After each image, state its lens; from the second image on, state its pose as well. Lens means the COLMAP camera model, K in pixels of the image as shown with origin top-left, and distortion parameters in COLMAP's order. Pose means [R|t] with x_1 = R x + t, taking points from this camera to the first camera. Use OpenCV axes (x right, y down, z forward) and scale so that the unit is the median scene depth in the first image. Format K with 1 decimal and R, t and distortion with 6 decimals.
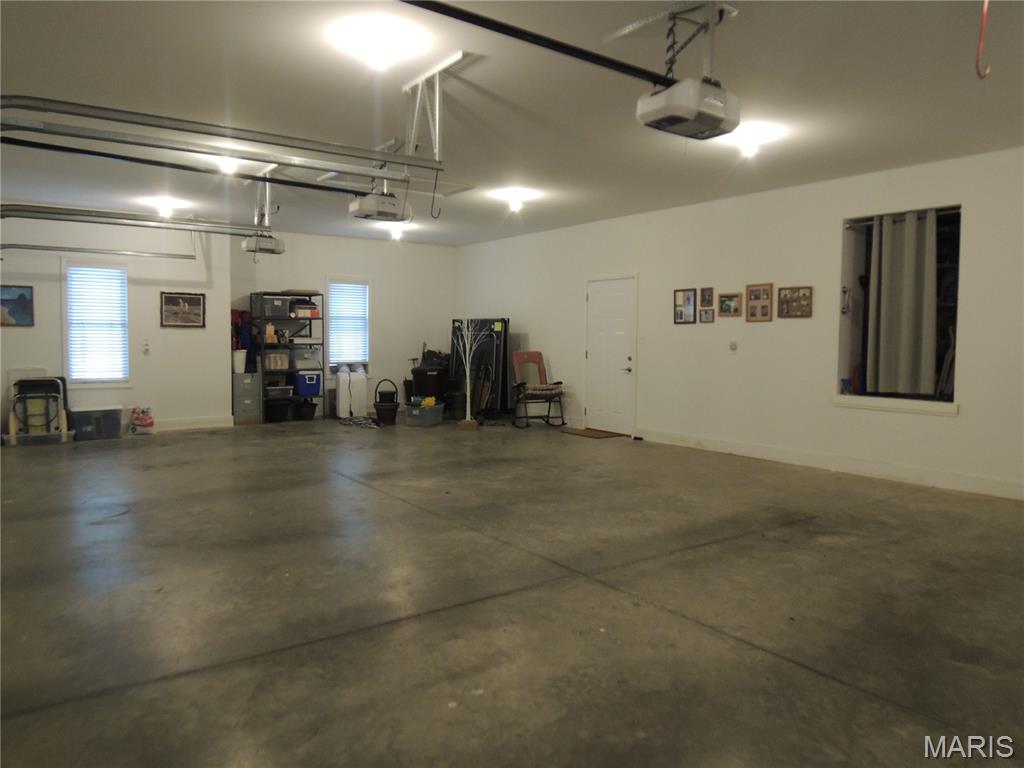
lens RADIAL K [[731.1, 0, 516.5], [0, 731.1, 378.6], [0, 0, 1]] dist [-0.002800, -0.001730]
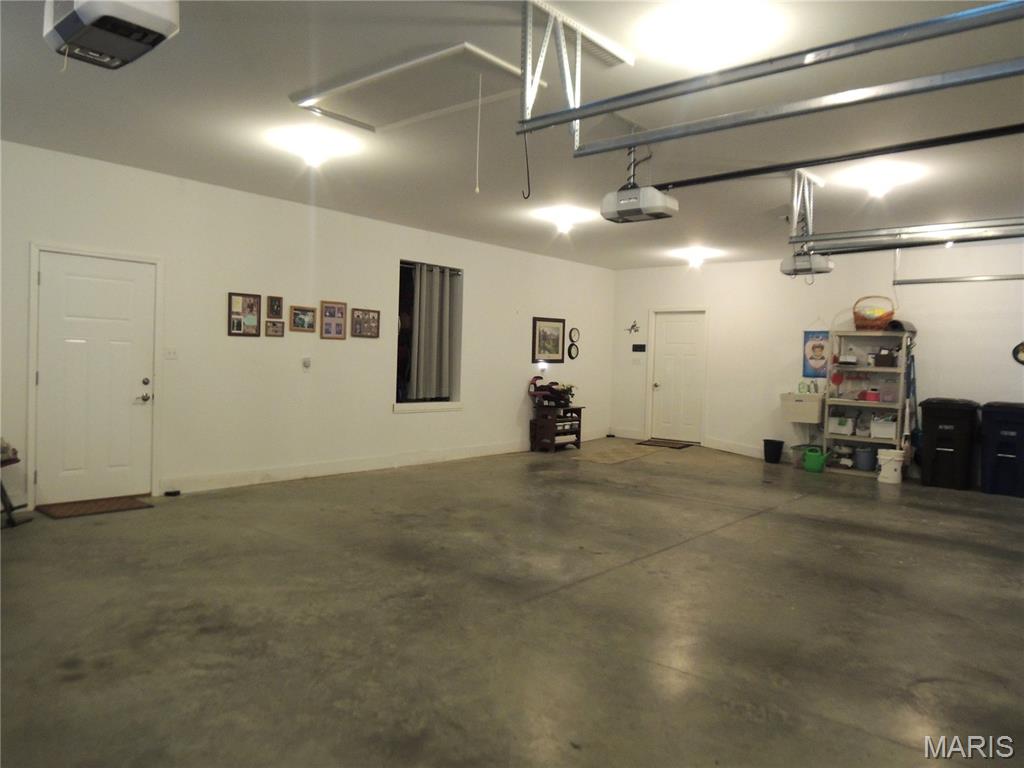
lens RADIAL K [[731.1, 0, 516.6], [0, 731.1, 387.3], [0, 0, 1]] dist [-0.002800, -0.001730]
pose [[-0.233233, -0.053005, 0.970975, -0.694887], [0.022531, 0.997951, 0.059890, -0.065314], [-0.972160, 0.035845, -0.231561, 0.975193]]
